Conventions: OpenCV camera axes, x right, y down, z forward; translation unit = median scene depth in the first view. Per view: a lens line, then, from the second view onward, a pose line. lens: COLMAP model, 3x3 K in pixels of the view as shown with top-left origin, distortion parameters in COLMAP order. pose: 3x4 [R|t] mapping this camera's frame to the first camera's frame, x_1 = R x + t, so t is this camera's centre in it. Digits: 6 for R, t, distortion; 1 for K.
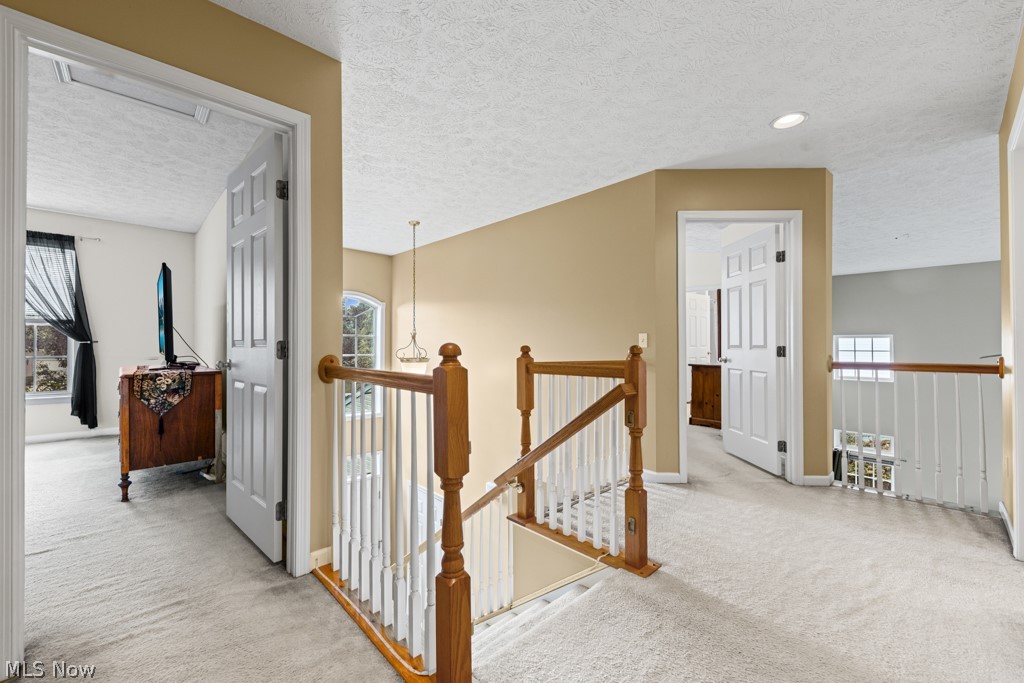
lens RADIAL K [[413.0, 0, 509.4], [0, 413.0, 341.7], [0, 0, 1]] dist [0.001021, -0.000818]
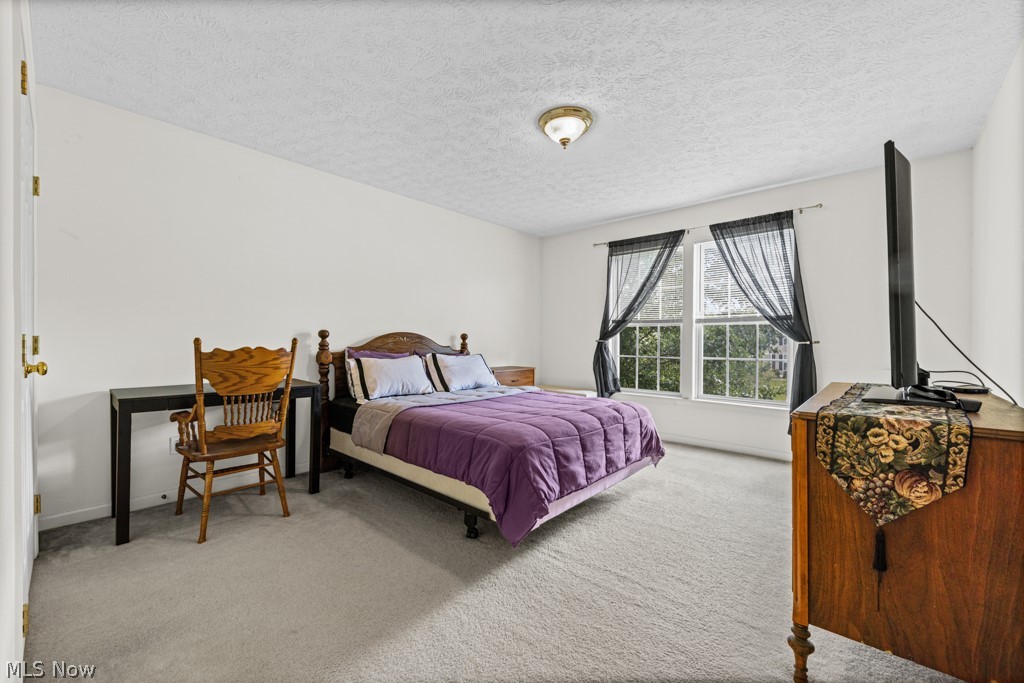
lens RADIAL K [[413.0, 0, 509.4], [0, 413.0, 341.7], [0, 0, 1]] dist [0.001021, -0.000818]
pose [[0.081026, -0.002362, -0.996709, -0.454678], [0.000517, 0.999997, -0.002328, 0.000826], [0.996712, -0.000326, 0.081027, 0.587273]]
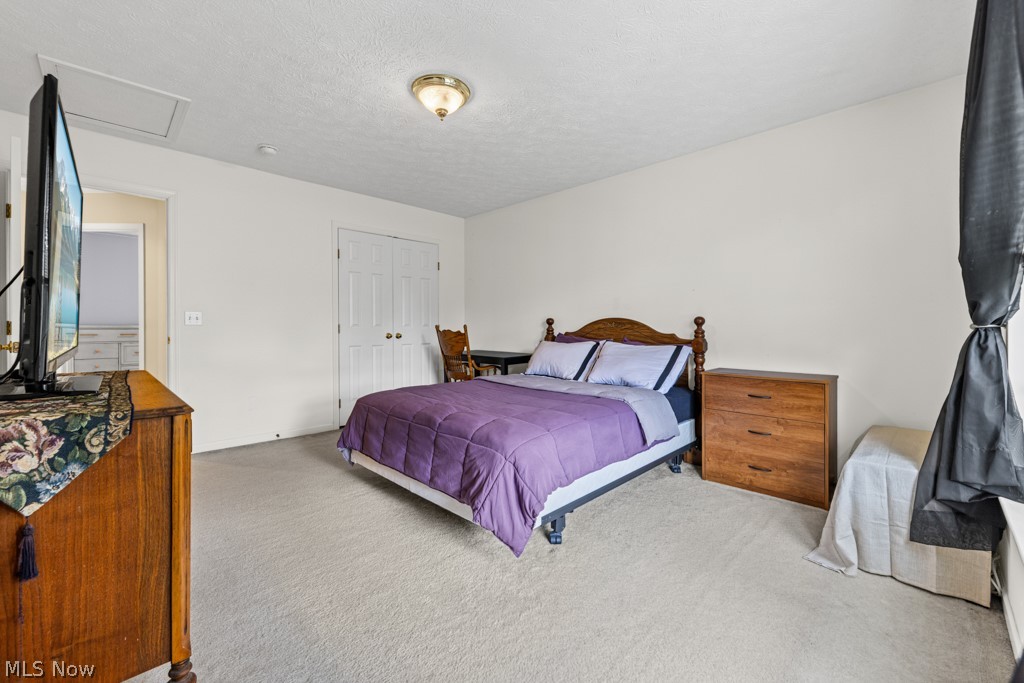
lens RADIAL K [[413.0, 0, 509.4], [0, 413.0, 341.7], [0, 0, 1]] dist [0.001021, -0.000818]
pose [[-0.999792, -0.007617, -0.018941, -1.120030], [-0.008208, 0.999475, 0.031347, 0.002425], [0.018692, 0.031496, -0.999329, 1.267089]]
